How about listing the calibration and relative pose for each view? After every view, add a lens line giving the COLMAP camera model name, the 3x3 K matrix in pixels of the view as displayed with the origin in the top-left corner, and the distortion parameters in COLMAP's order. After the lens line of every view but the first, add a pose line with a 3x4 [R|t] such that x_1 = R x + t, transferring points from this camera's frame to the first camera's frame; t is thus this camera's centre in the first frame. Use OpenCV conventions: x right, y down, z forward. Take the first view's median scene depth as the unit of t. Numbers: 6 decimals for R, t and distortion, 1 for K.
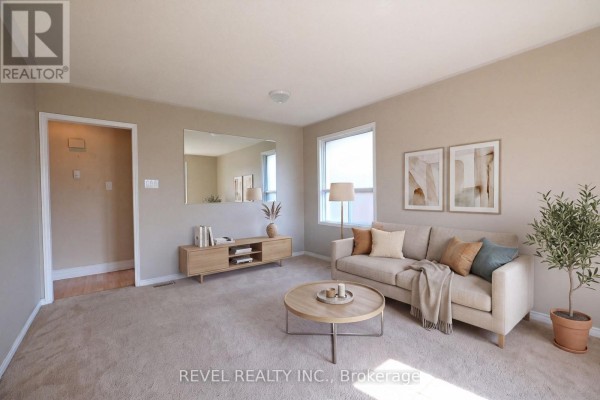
lens RADIAL K [[263.7, 0, 300.0], [0, 263.7, 200.0], [0, 0, 1]] dist [0.000127, 0.000021]
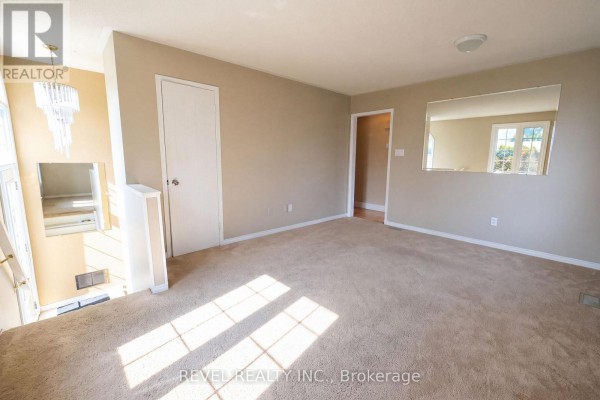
lens RADIAL K [[263.7, 0, 300.0], [0, 263.7, 200.0], [0, 0, 1]] dist [0.000127, 0.000021]
pose [[0.080674, 0.170977, -0.981967, 0.766597], [-0.033781, 0.985081, 0.168744, -0.034995], [0.996168, 0.019558, 0.085246, 0.417248]]
